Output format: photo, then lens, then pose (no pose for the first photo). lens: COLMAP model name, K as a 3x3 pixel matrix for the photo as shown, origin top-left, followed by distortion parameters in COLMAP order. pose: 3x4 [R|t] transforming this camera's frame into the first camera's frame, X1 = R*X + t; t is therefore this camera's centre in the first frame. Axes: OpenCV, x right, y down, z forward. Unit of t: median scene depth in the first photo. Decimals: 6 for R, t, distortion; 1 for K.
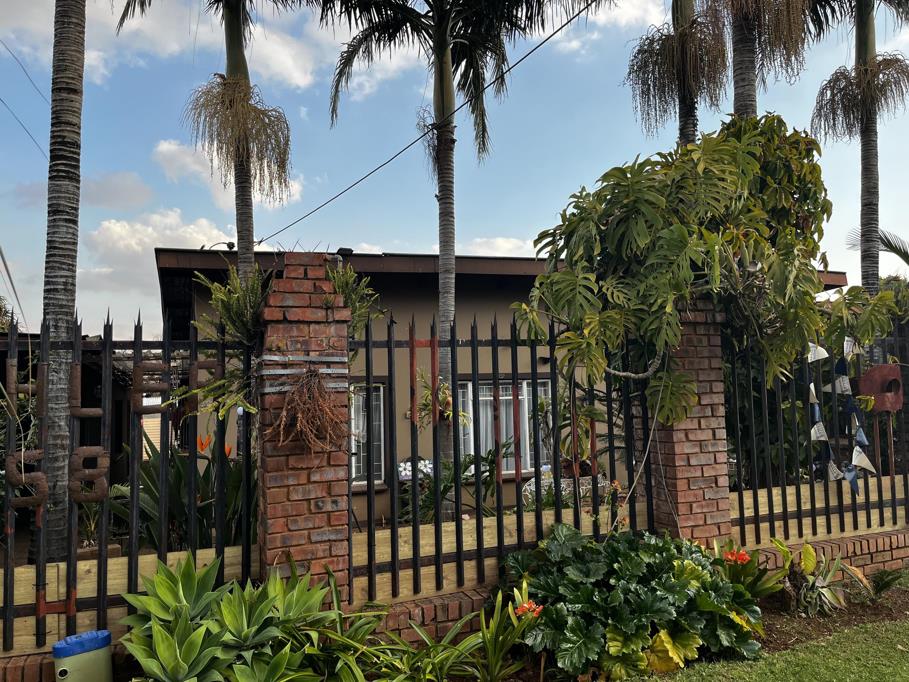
lens RADIAL K [[691.6, 0, 454.5], [0, 691.6, 341.0], [0, 0, 1]] dist [0.066832, -0.107585]
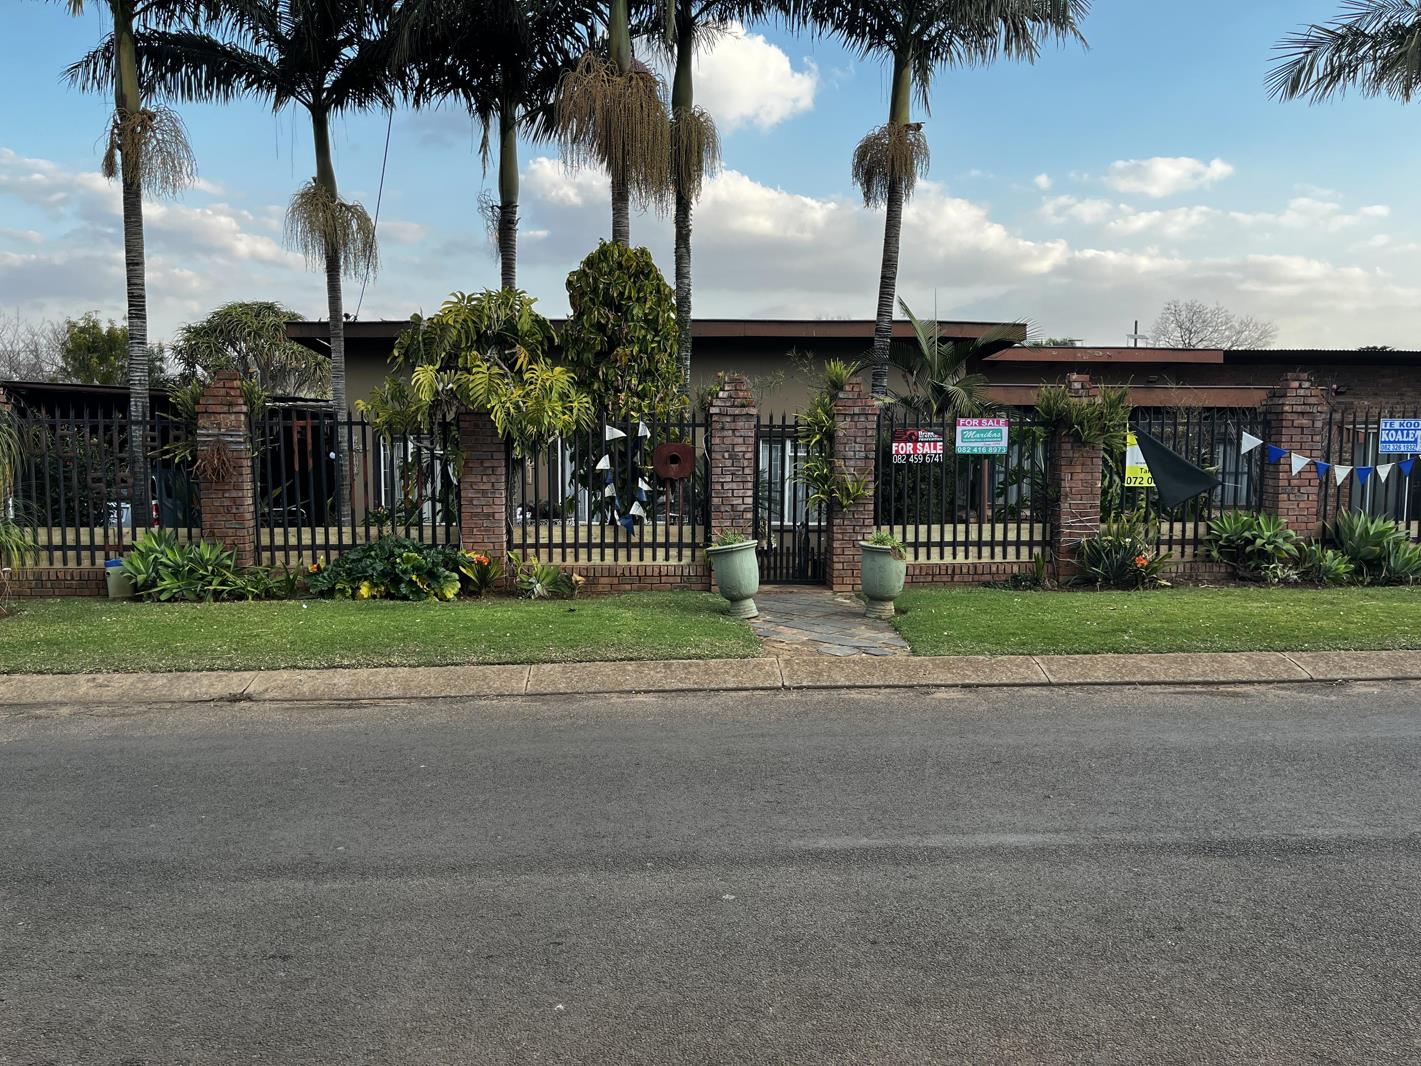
lens RADIAL K [[1081.2, 0, 710.5], [0, 1081.2, 533.0], [0, 0, 1]] dist [0.066832, -0.107585]
pose [[0.954093, 0.061585, -0.293109, 1.578955], [-0.011271, 0.985321, 0.170337, -0.182868], [0.299297, -0.159214, 0.940783, -1.163673]]
